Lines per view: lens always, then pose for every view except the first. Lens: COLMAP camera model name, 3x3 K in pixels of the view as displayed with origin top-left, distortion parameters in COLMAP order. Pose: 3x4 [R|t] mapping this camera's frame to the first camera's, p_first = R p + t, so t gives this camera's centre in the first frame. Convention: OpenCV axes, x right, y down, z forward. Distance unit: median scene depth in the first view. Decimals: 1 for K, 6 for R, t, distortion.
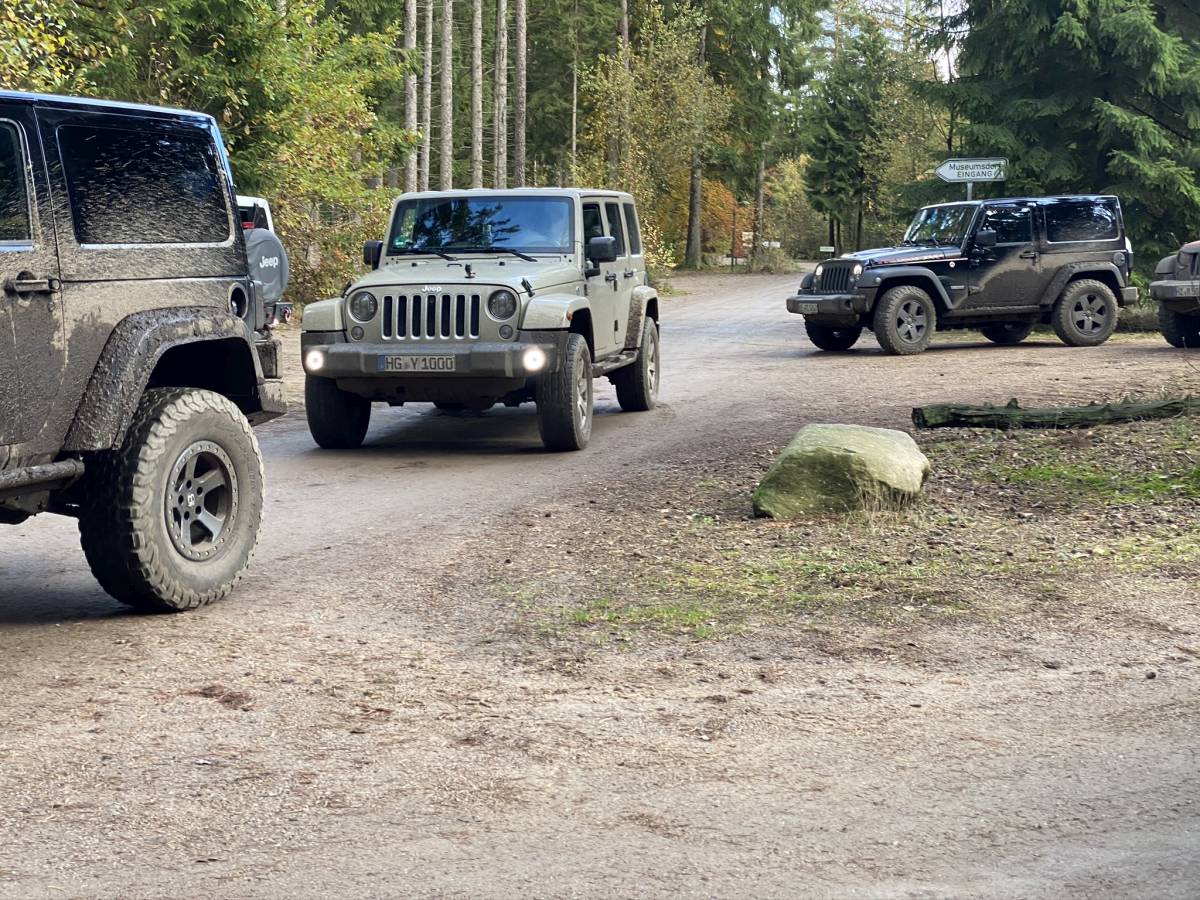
lens RADIAL K [[1807.6, 0, 572.7], [0, 1807.6, 441.6], [0, 0, 1]] dist [0.148476, 0.000000]
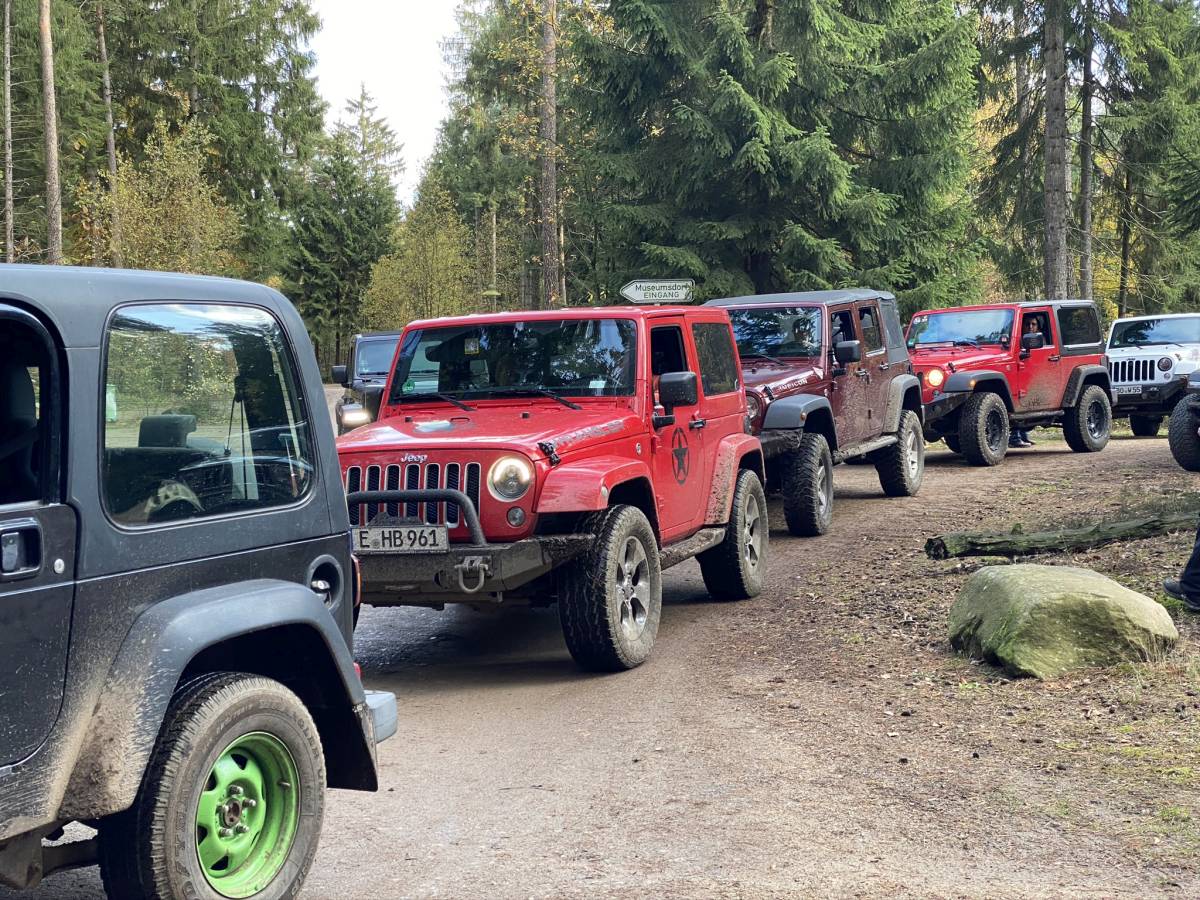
lens RADIAL K [[1807.6, 0, 597.0], [0, 1807.6, 445.8], [0, 0, 1]] dist [0.148476, 0.000000]
pose [[0.943890, -0.035814, 0.328313, -0.352165], [0.056641, 0.996928, -0.054091, -0.031769], [-0.325367, 0.069652, 0.943019, 0.213109]]
